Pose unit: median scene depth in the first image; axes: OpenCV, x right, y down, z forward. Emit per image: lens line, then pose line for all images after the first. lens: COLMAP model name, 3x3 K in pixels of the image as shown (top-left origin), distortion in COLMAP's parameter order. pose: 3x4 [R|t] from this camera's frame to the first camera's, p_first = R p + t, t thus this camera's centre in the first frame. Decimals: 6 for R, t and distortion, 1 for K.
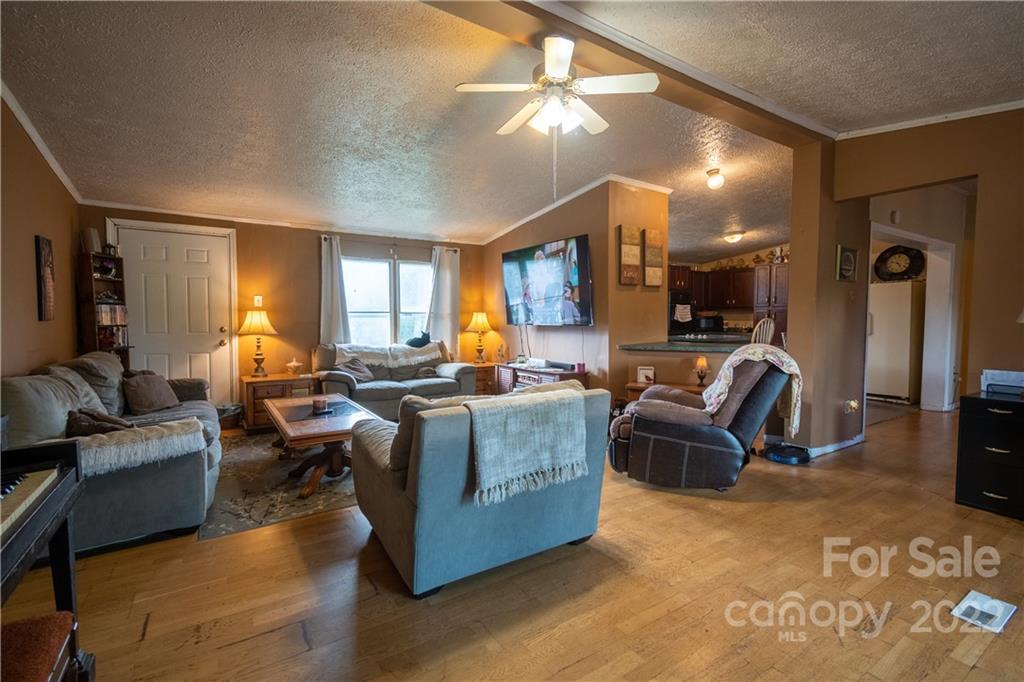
lens RADIAL K [[459.5, 0, 510.5], [0, 459.5, 338.4], [0, 0, 1]] dist [0.001772, 0.000299]
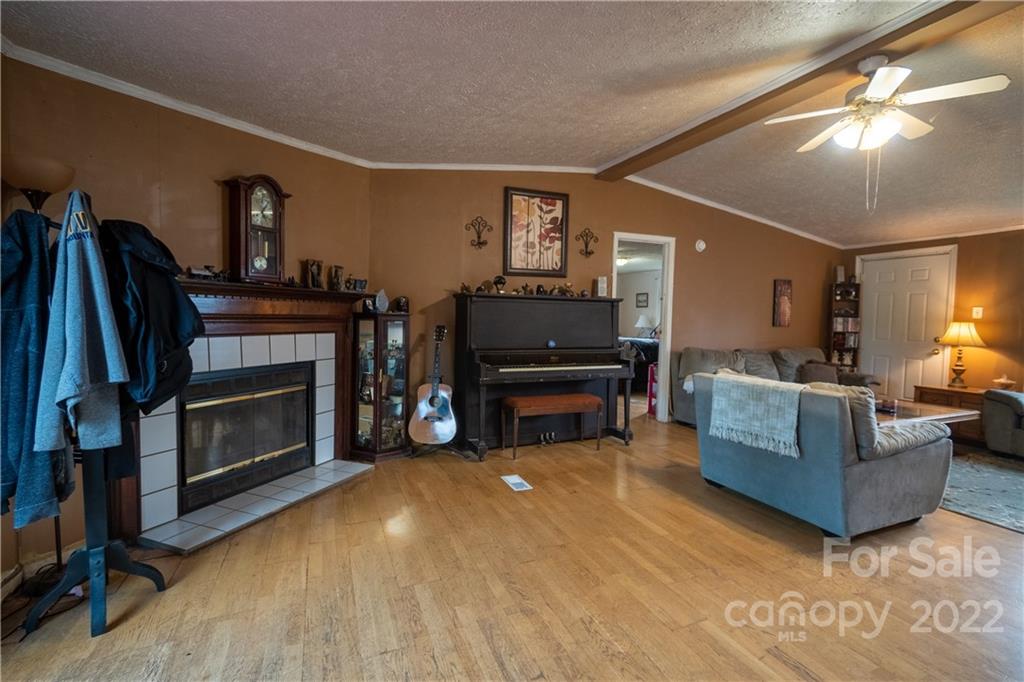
lens RADIAL K [[459.5, 0, 510.5], [0, 459.5, 338.4], [0, 0, 1]] dist [0.001772, 0.000299]
pose [[-0.184888, 0.036404, -0.982085, 0.701134], [-0.070107, 0.996279, 0.050128, -0.006596], [0.980256, 0.078120, -0.181648, 0.233117]]
